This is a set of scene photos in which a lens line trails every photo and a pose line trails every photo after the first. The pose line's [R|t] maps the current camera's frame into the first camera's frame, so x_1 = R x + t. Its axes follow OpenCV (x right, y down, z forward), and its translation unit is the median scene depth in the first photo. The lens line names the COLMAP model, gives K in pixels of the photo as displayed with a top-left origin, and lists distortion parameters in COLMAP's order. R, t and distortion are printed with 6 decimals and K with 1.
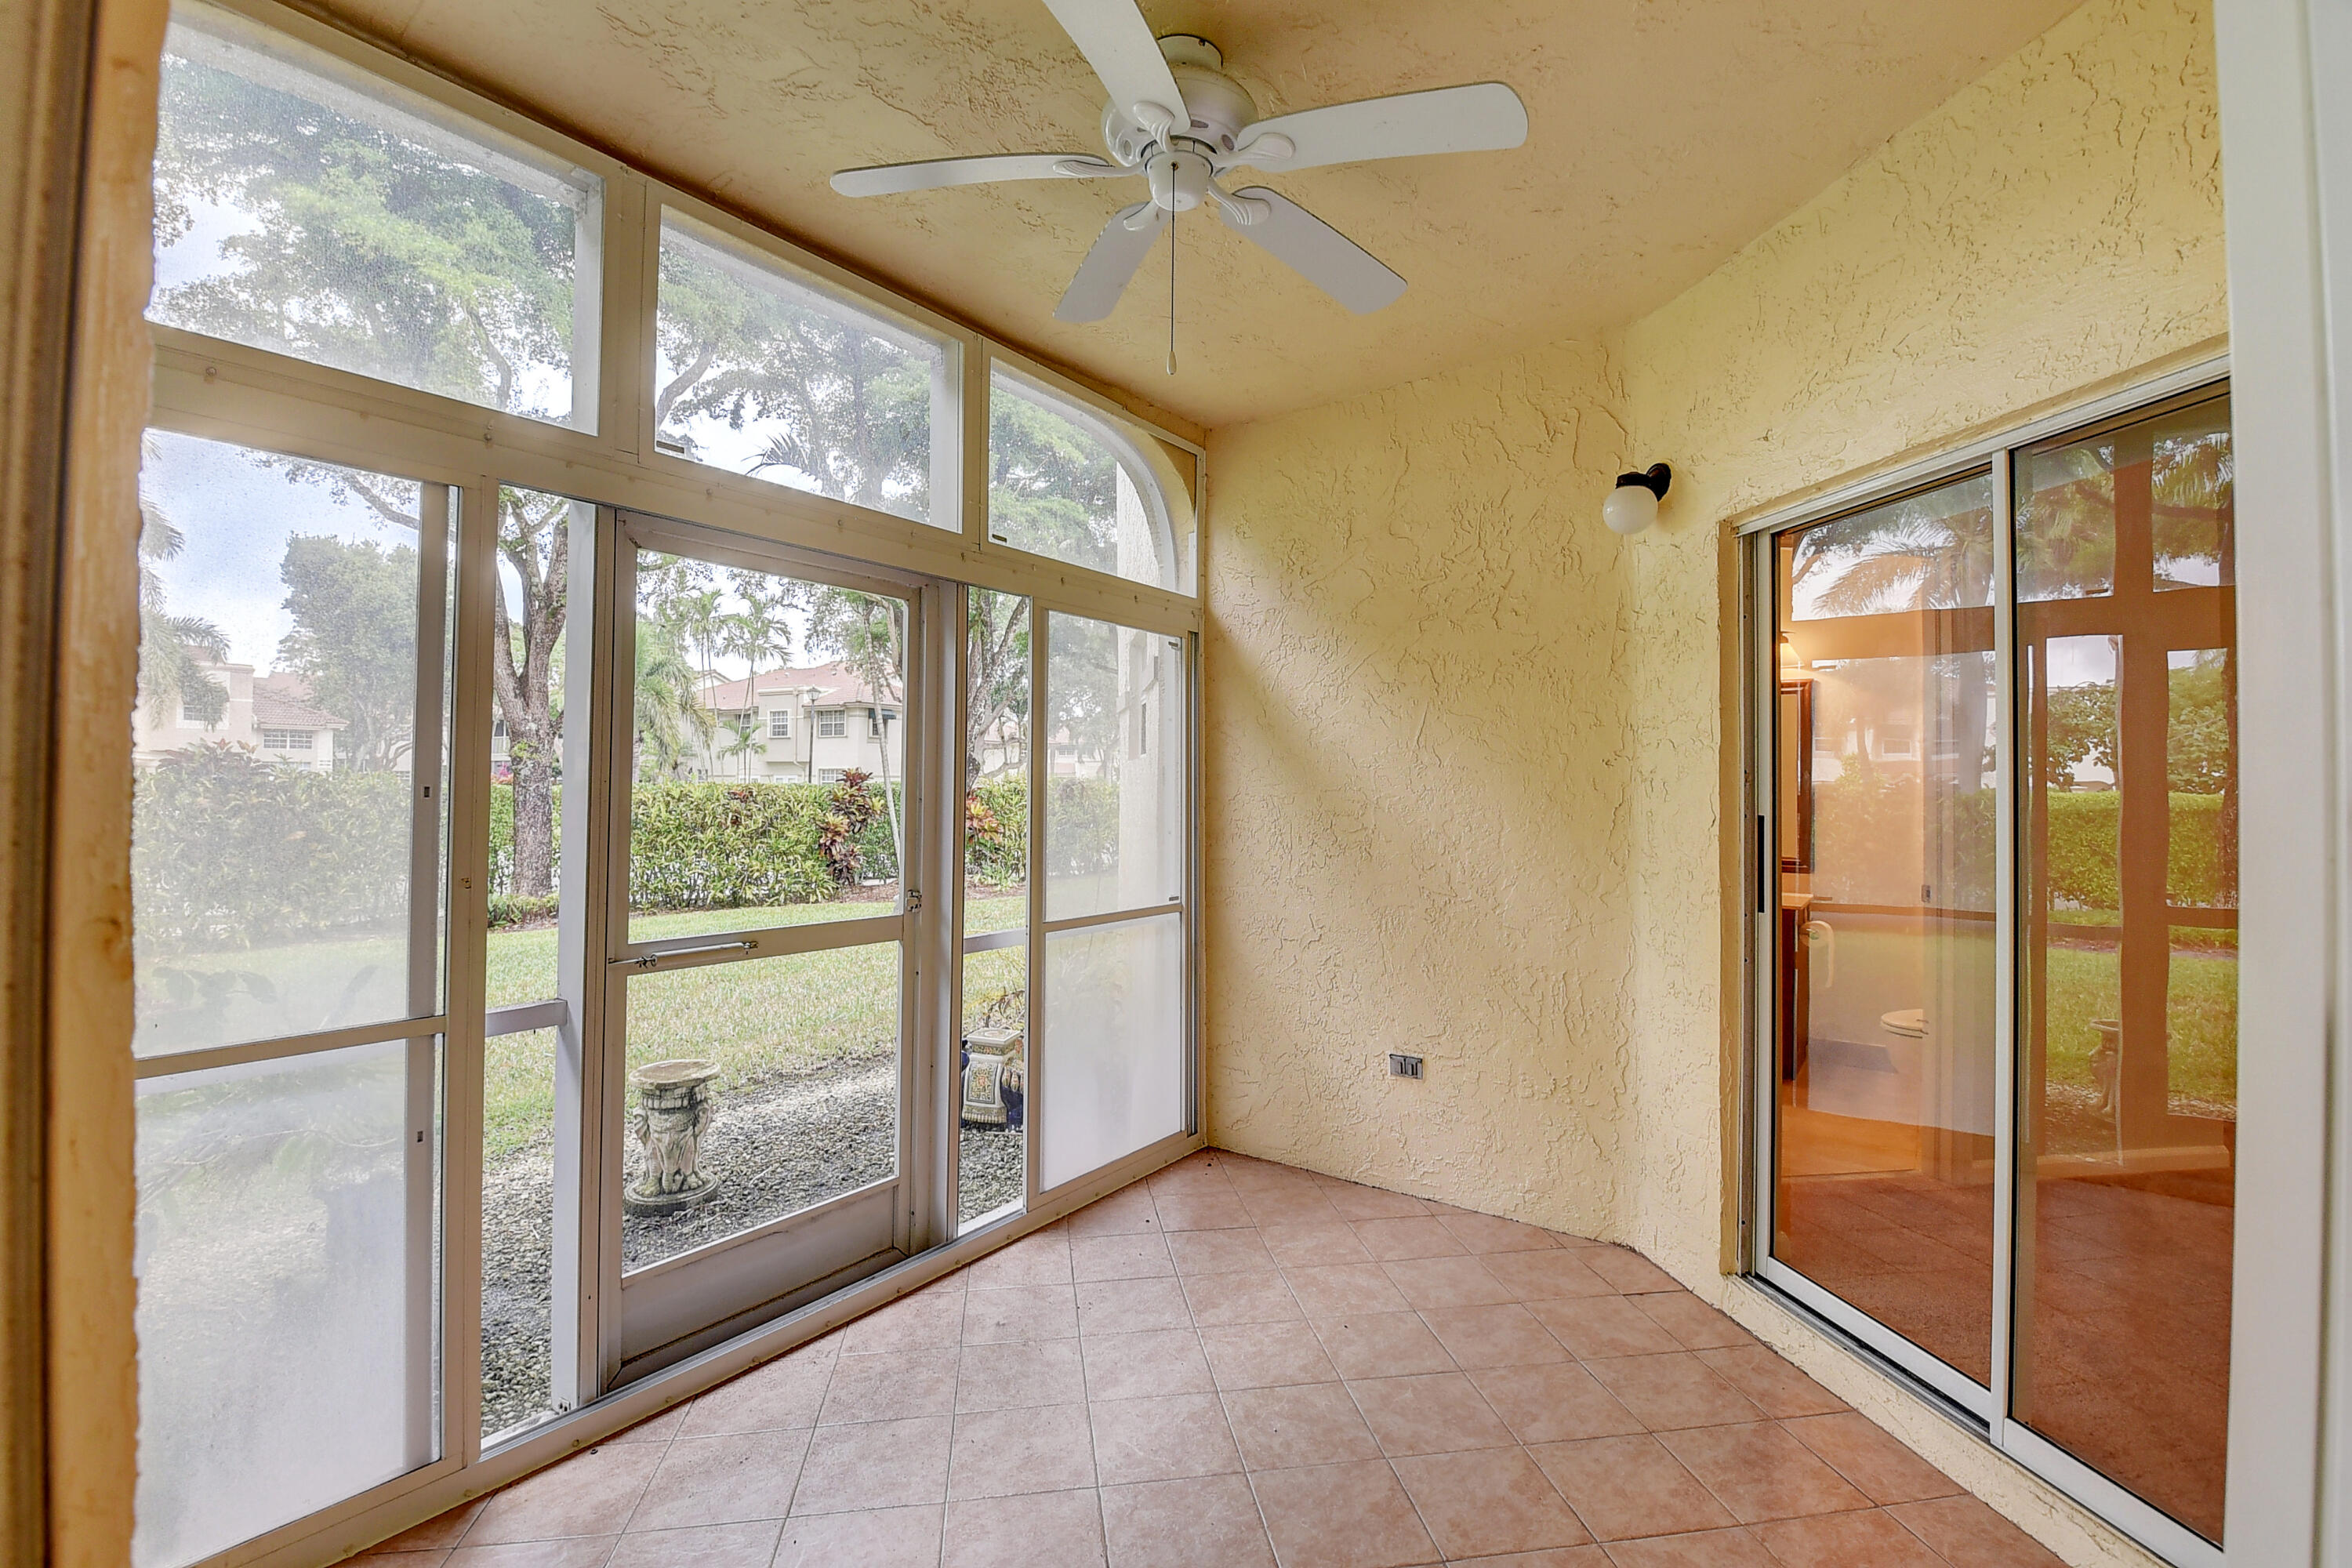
lens RADIAL K [[1046.6, 0, 1173.9], [0, 1046.6, 766.5], [0, 0, 1]] dist [0.026815, -0.030397]
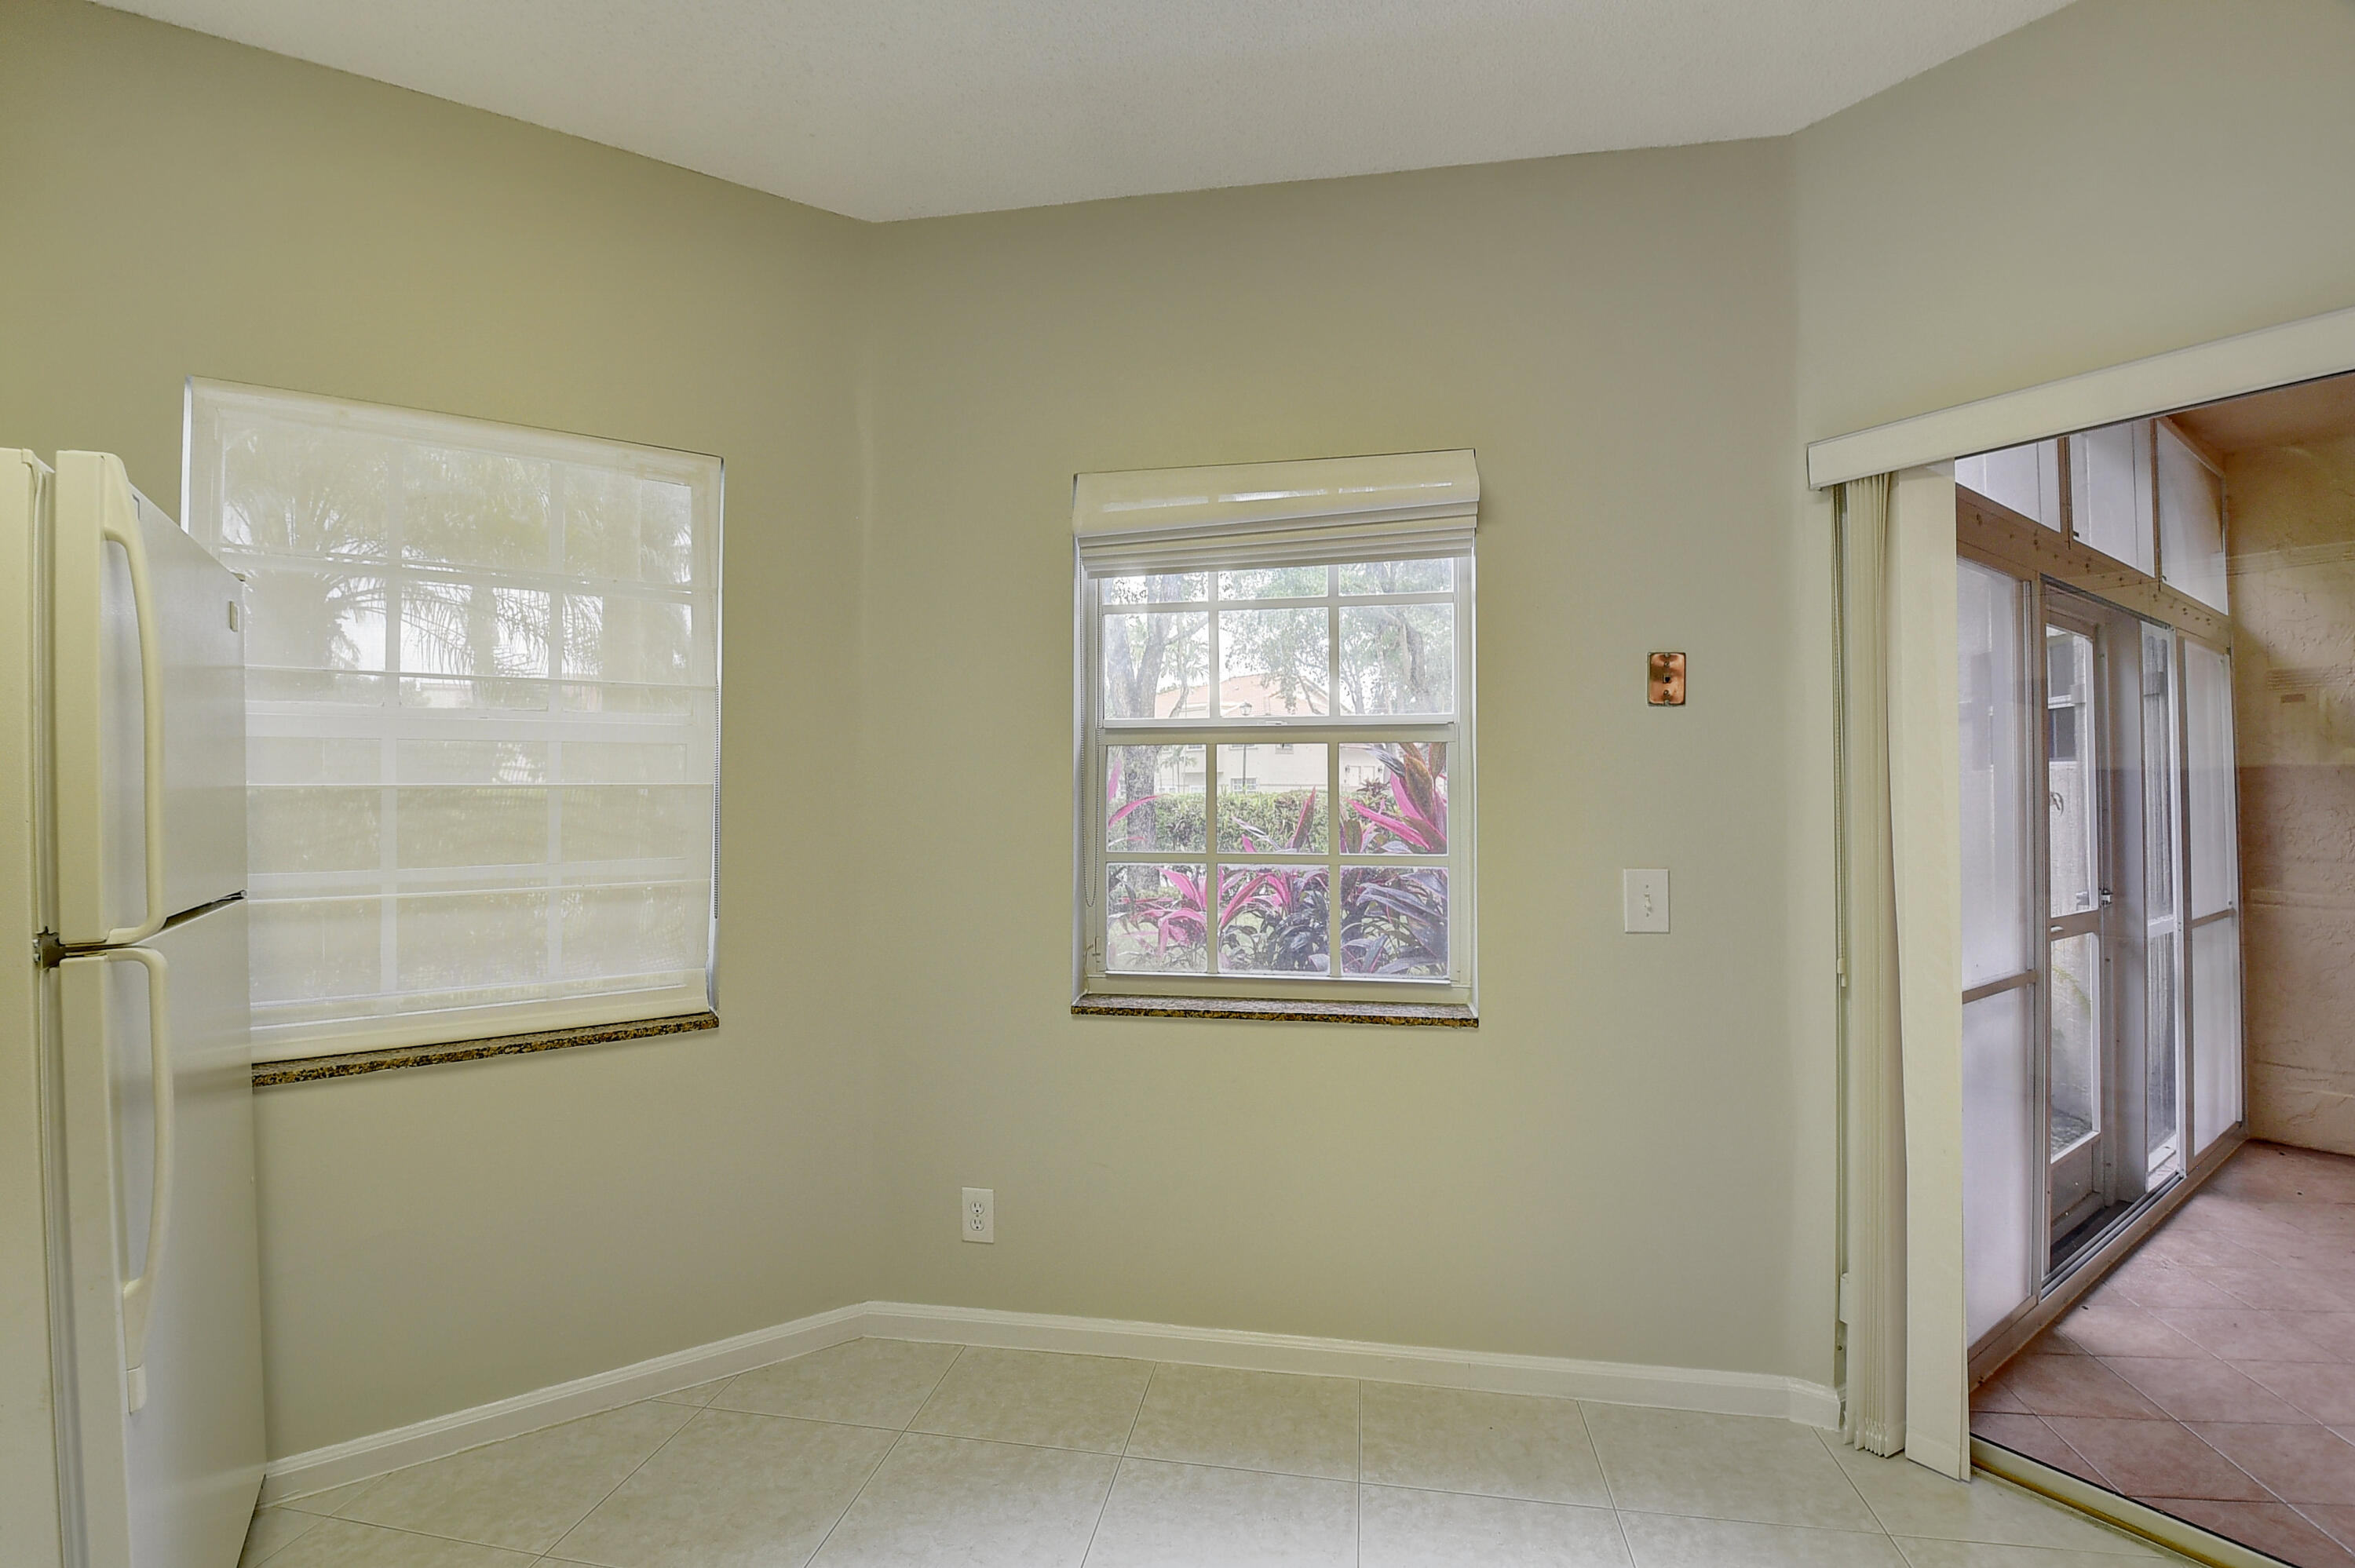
lens RADIAL K [[1047.8, 0, 1175.4], [0, 1047.8, 766.5], [0, 0, 1]] dist [0.026815, -0.030397]
pose [[0.948186, -0.012870, -0.317455, -0.695903], [0.010762, 0.999907, -0.008395, -0.013951], [0.317534, 0.004543, 0.948236, -0.343269]]
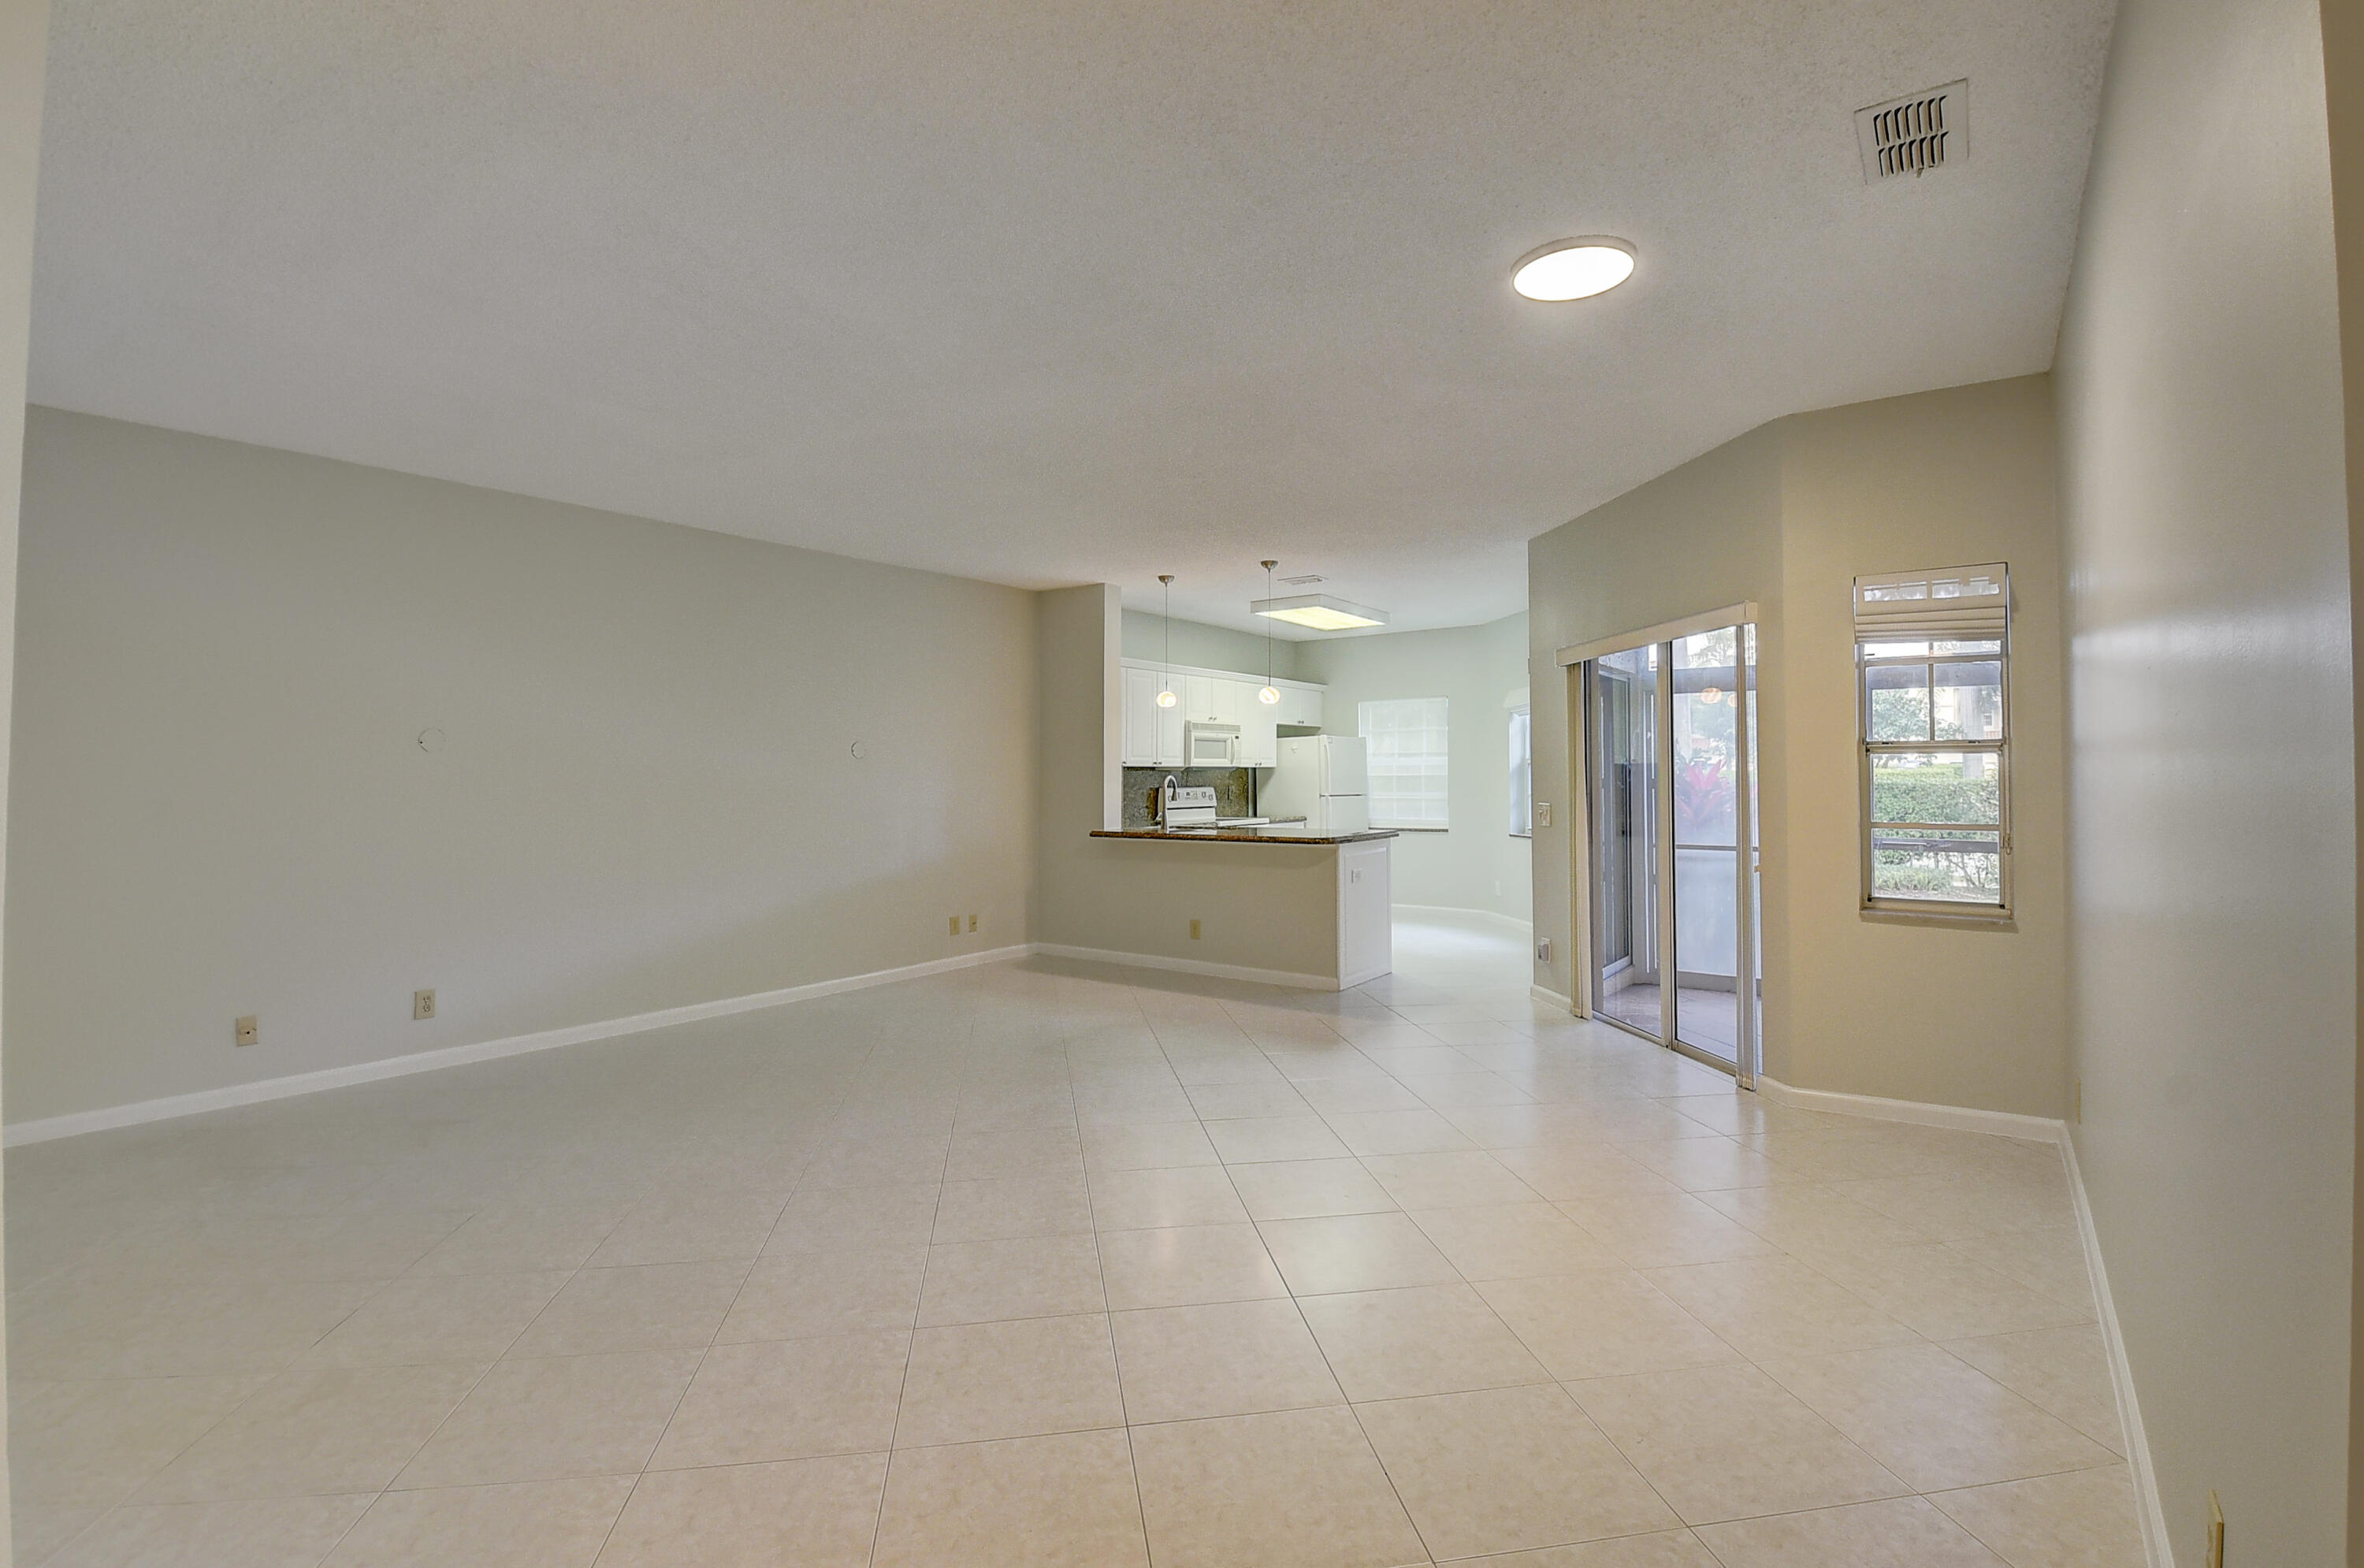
lens RADIAL K [[1080.6, 0, 1179.9], [0, 1080.6, 778.3], [0, 0, 1]] dist [-0.018419, -0.033324]
pose [[0.010562, -0.005348, -0.999930, 1.439332], [0.020344, 0.999780, -0.005133, -0.002594], [0.999737, -0.020288, 0.010669, -0.521015]]
